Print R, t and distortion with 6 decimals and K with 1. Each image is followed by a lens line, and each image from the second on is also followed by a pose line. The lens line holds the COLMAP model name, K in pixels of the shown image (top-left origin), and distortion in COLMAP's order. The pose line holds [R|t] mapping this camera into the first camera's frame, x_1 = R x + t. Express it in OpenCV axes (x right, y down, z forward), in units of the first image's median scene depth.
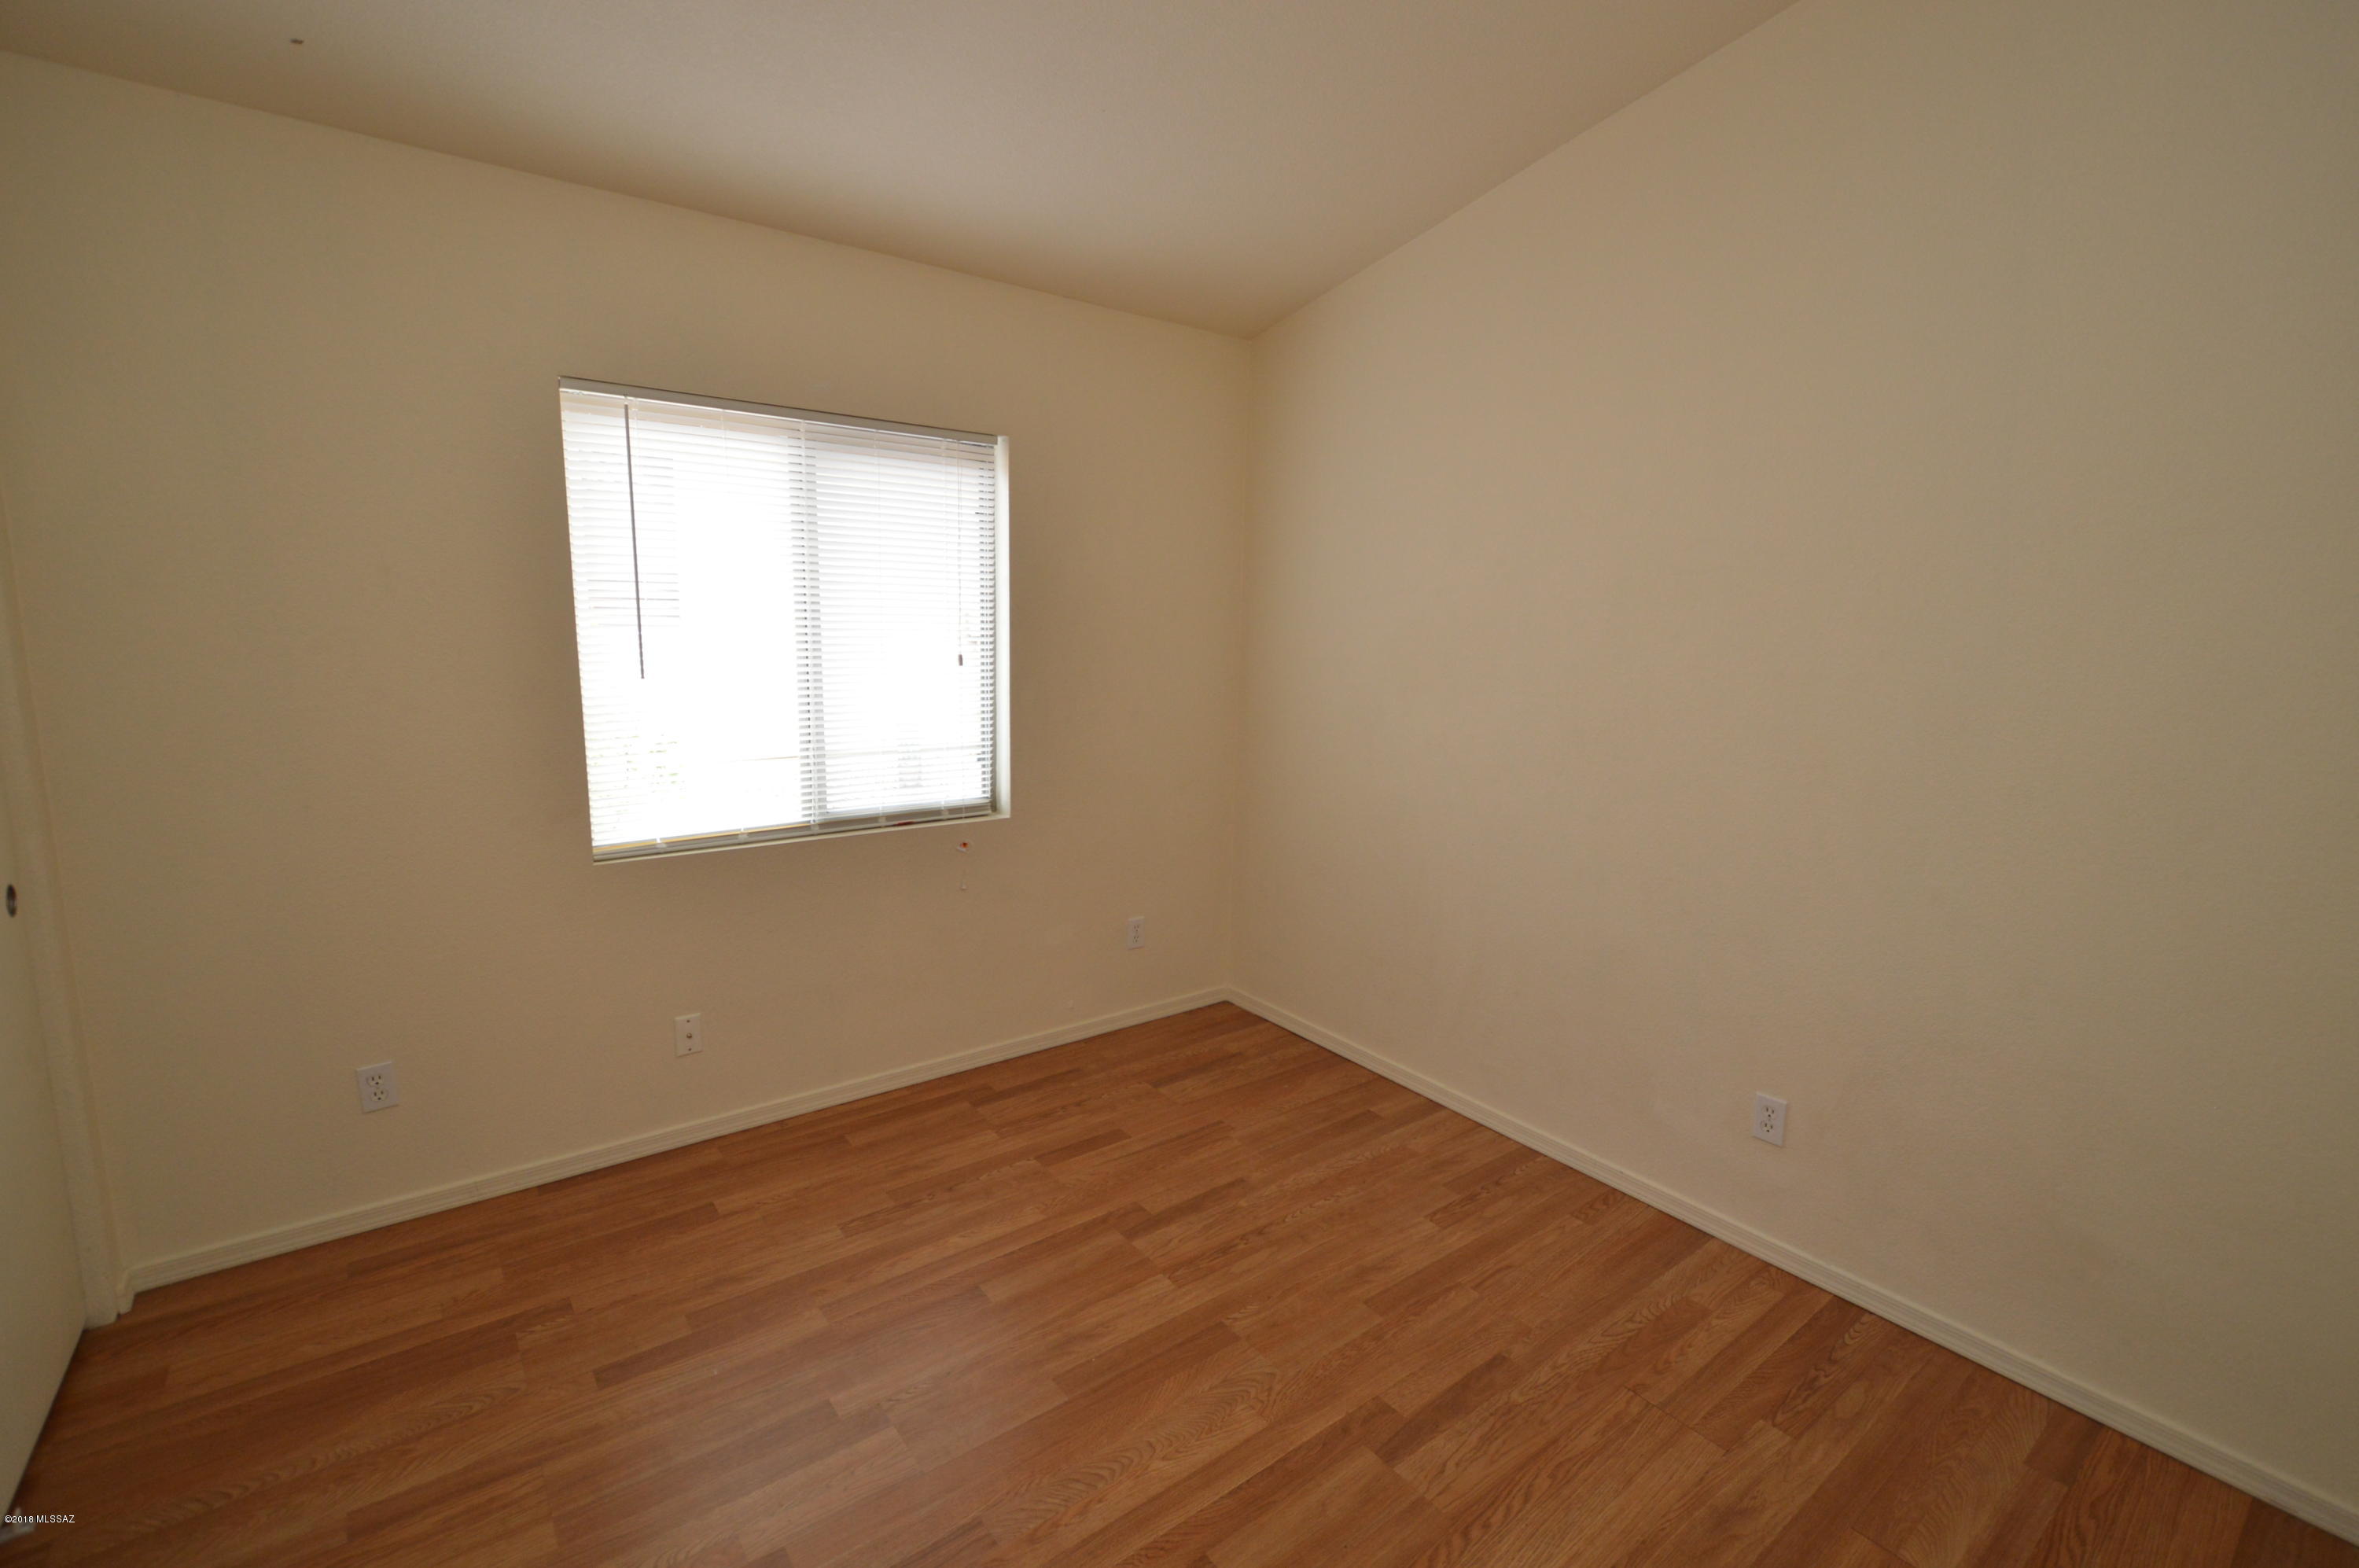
lens RADIAL K [[1035.6, 0, 1185.8], [0, 1035.6, 785.0], [0, 0, 1]] dist [0.001568, -0.005929]
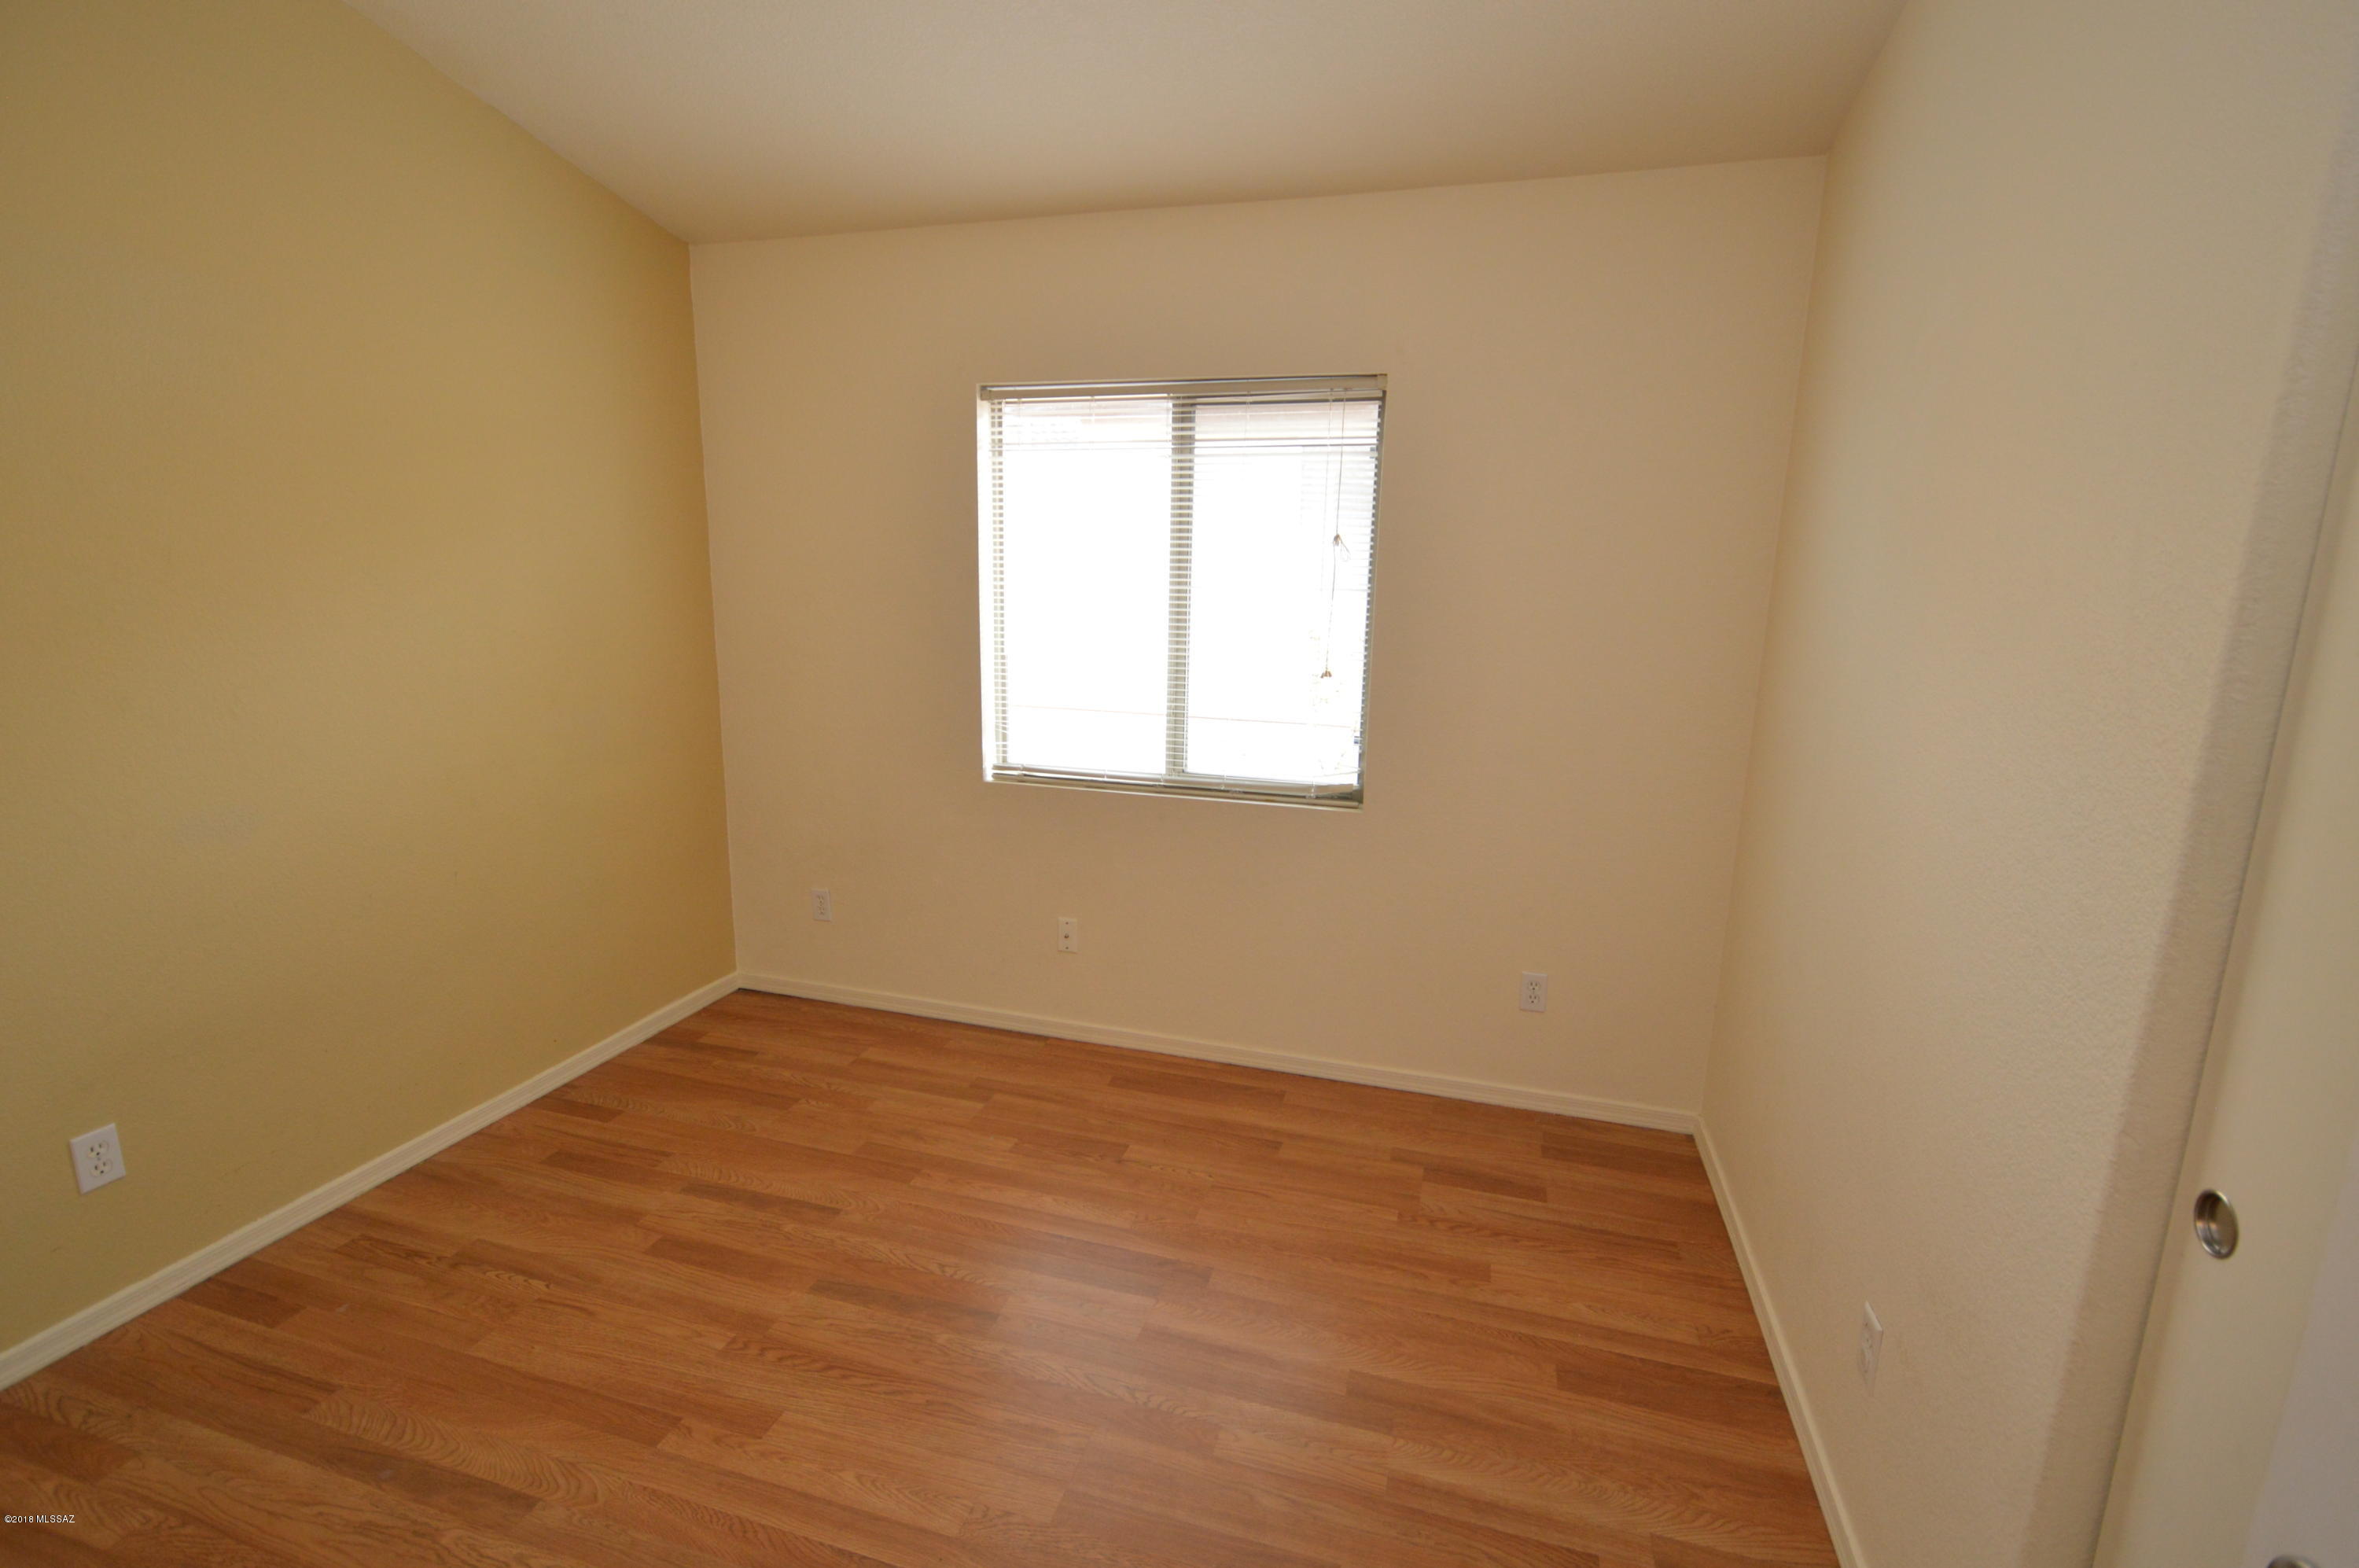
lens RADIAL K [[1045.3, 0, 1181.1], [0, 1045.3, 764.2], [0, 0, 1]] dist [0.001679, -0.006152]
pose [[0.580632, 0.133808, -0.803095, 0.531867], [-0.137650, 0.988336, 0.065152, -0.053877], [0.802446, 0.072717, 0.592278, 0.411355]]
